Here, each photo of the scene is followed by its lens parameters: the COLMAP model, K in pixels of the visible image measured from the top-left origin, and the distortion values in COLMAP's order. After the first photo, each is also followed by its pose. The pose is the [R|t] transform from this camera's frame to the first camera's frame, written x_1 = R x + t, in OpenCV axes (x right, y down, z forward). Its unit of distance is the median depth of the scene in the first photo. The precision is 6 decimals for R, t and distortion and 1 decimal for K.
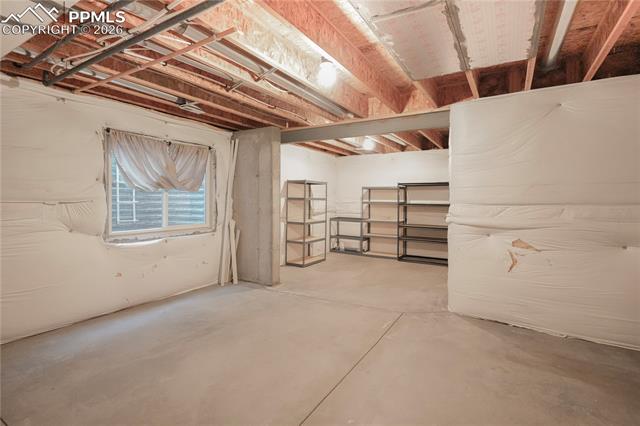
lens RADIAL K [[317.9, 0, 317.4], [0, 317.9, 199.3], [0, 0, 1]] dist [0.000841, 0.000244]
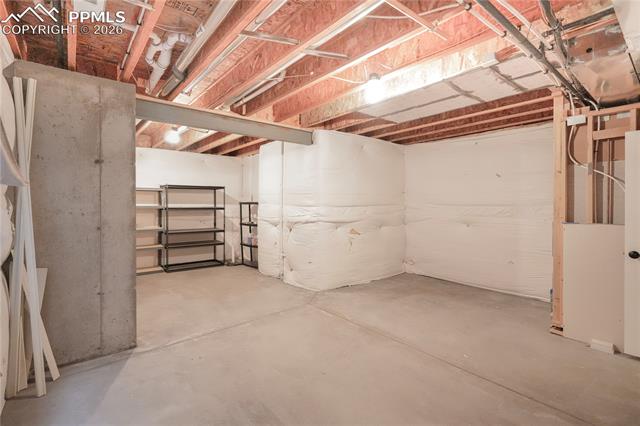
lens RADIAL K [[302.5, 0, 320.5], [0, 302.5, 204.7], [0, 0, 1]] dist [-0.001150, -0.000162]
pose [[0.330283, -0.011366, 0.943814, -0.665072], [0.001680, 0.999933, 0.011454, -0.005795], [-0.943881, -0.002198, 0.330280, 0.551455]]
